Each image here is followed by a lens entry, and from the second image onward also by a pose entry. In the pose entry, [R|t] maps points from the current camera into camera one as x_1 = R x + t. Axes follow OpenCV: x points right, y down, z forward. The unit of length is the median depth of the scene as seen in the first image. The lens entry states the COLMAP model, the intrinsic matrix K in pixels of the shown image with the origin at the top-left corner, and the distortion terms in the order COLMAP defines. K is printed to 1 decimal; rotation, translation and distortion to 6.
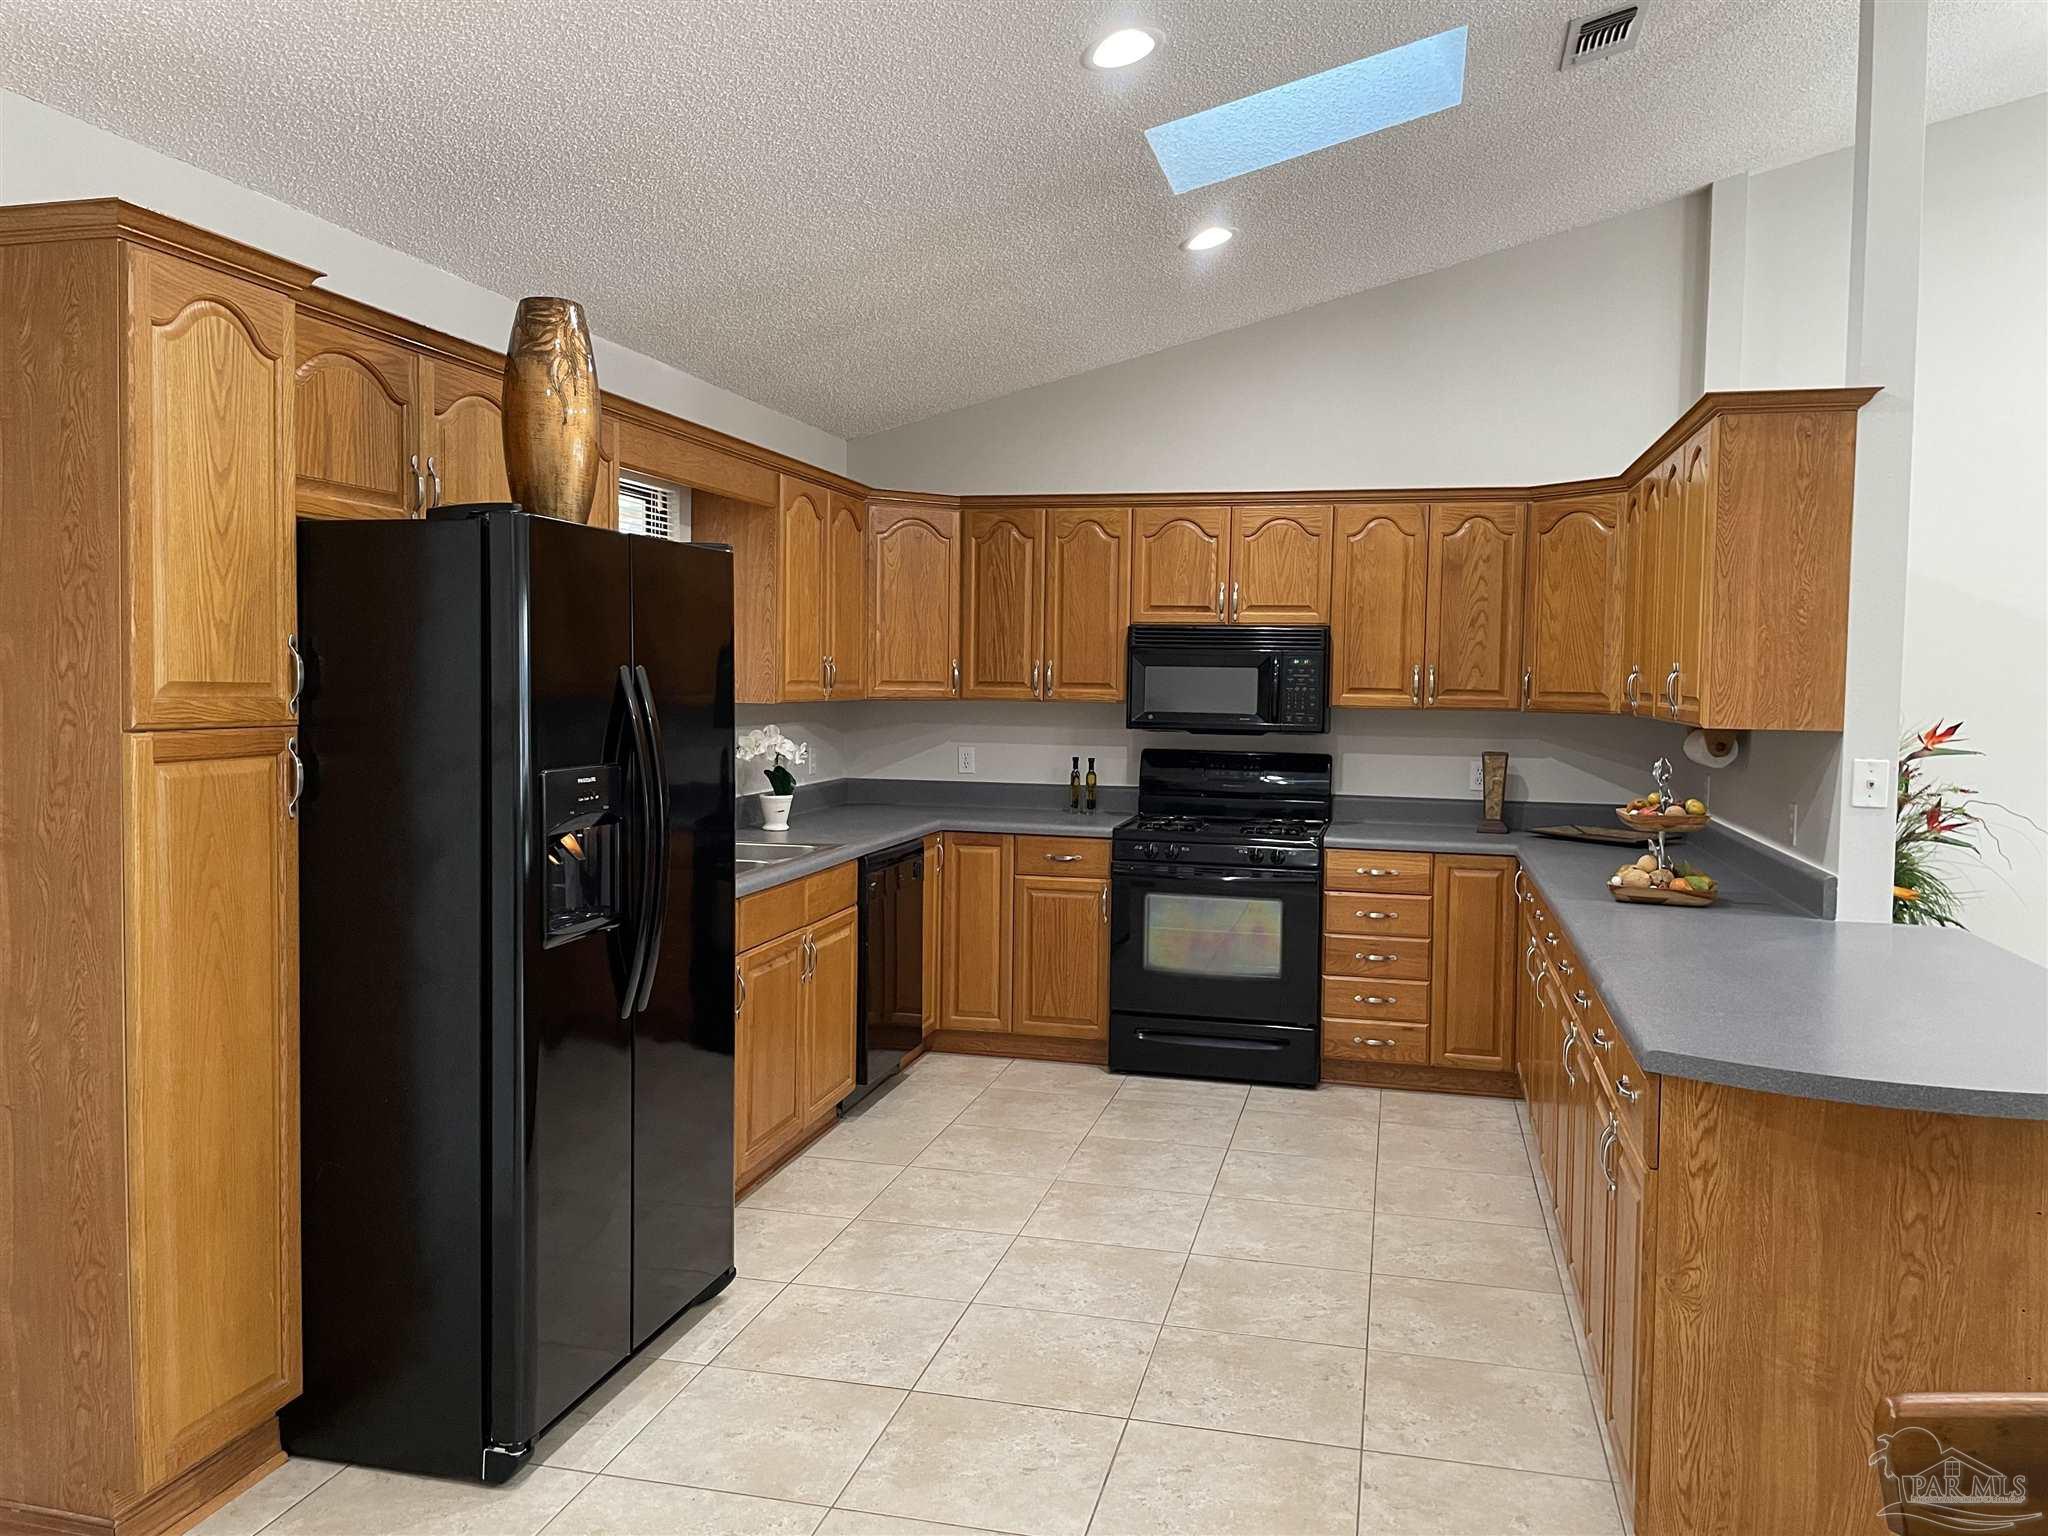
lens RADIAL K [[1540.0, 0, 1024.0], [0, 1540.0, 768.0], [0, 0, 1]] dist [0.009223, 0.002598]
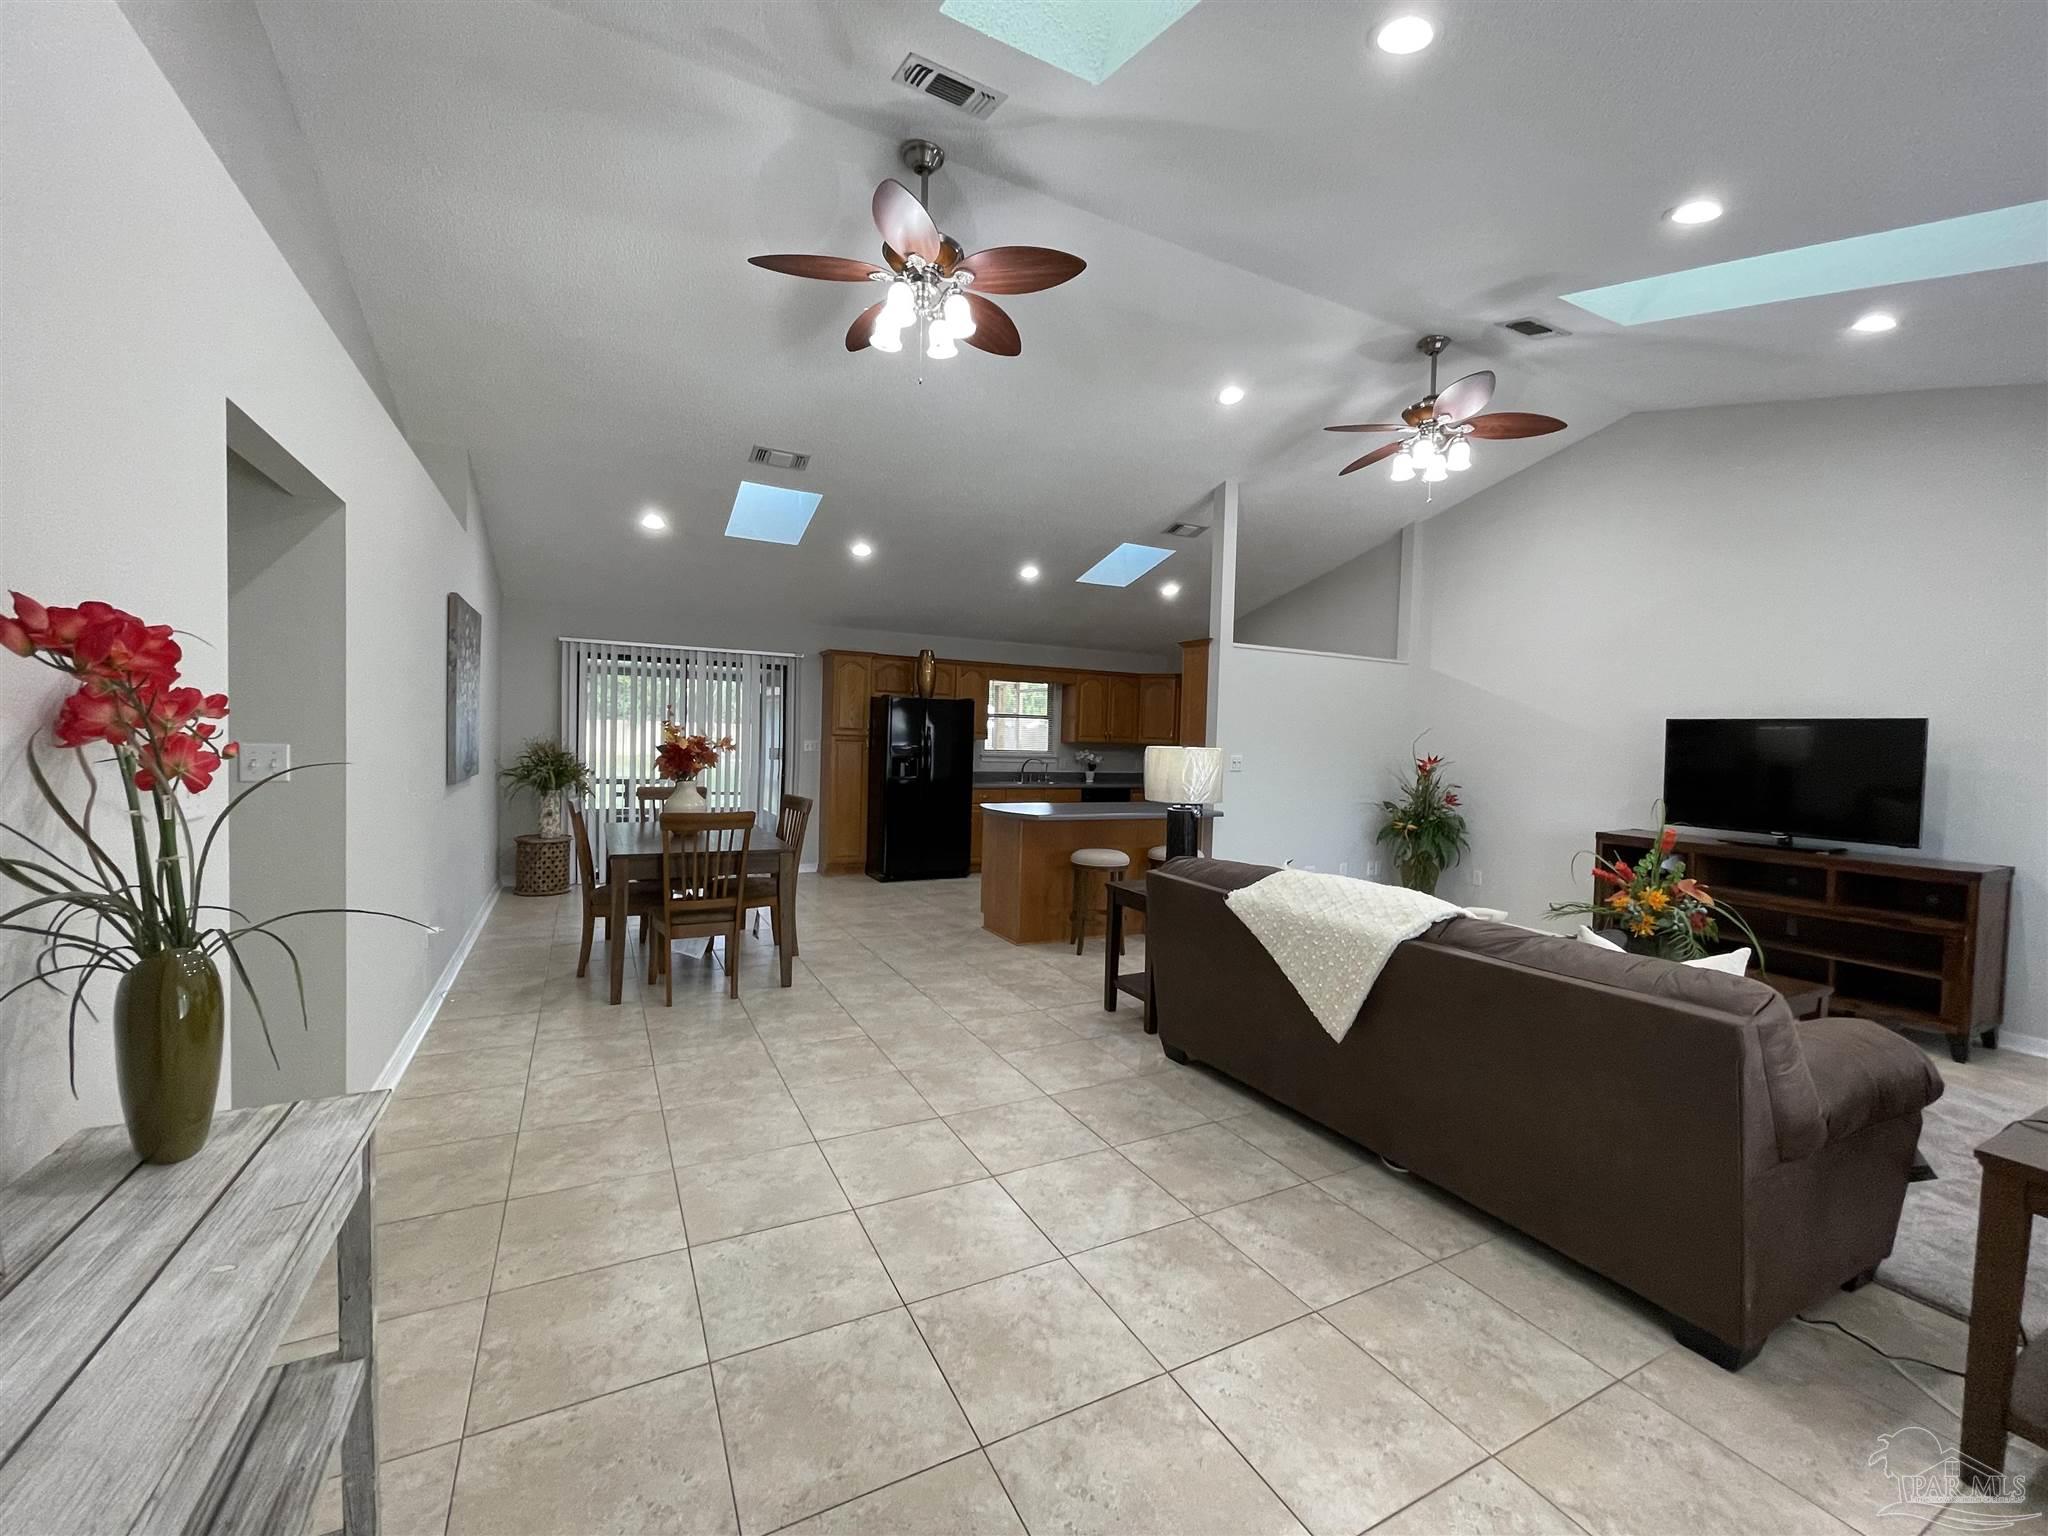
lens RADIAL K [[839.6, 0, 1024.0], [0, 839.6, 768.0], [0, 0, 1]] dist [-0.001690, 0.000381]
pose [[0.660888, 0.033549, -0.749734, 1.094489], [-0.066962, 0.997652, -0.014385, 0.046242], [0.747491, 0.059711, 0.661583, -0.281283]]
